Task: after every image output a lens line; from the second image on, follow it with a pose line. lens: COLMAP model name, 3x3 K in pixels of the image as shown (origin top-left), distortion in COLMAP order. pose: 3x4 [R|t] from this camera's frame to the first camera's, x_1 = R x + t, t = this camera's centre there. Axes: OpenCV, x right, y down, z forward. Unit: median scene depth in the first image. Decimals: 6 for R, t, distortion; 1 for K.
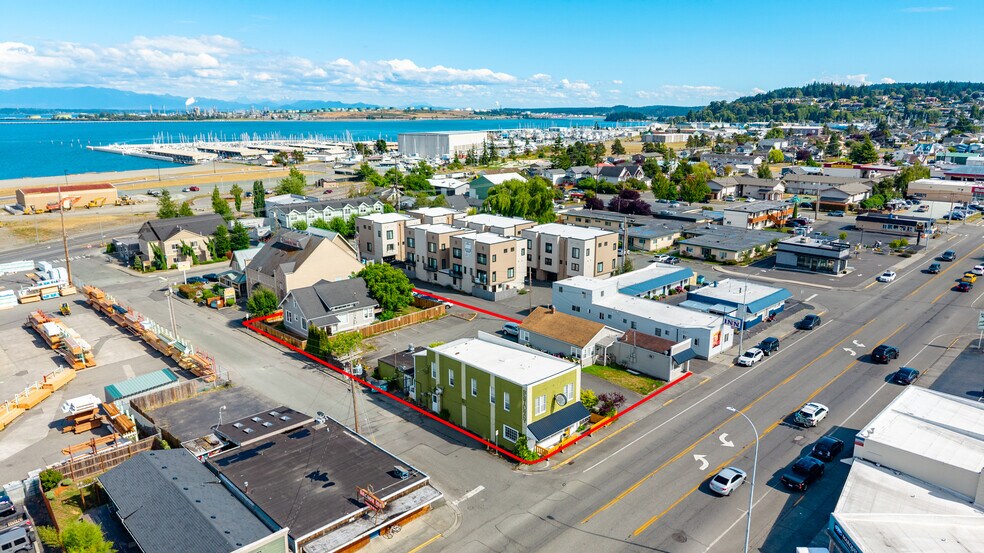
lens RADIAL K [[664.0, 0, 492.0], [0, 664.0, 276.5], [0, 0, 1]] dist [0.036912, -0.001919]
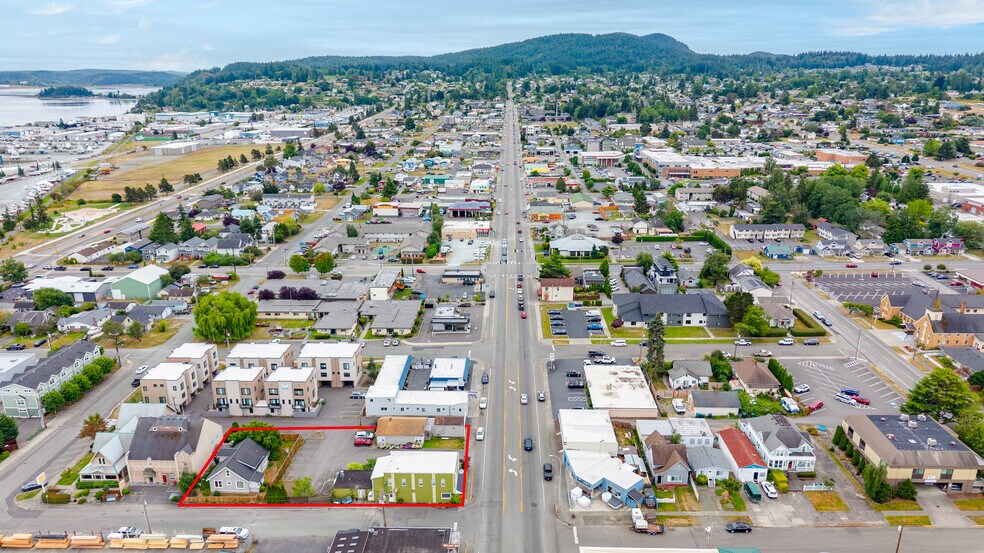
lens RADIAL K [[664.0, 0, 492.0], [0, 664.0, 276.5], [0, 0, 1]] dist [0.036912, -0.001919]
pose [[0.723709, -0.213189, 0.656350, -0.618555], [0.176554, 0.976633, 0.122546, -0.380654], [-0.667138, 0.027194, 0.744437, -0.395525]]
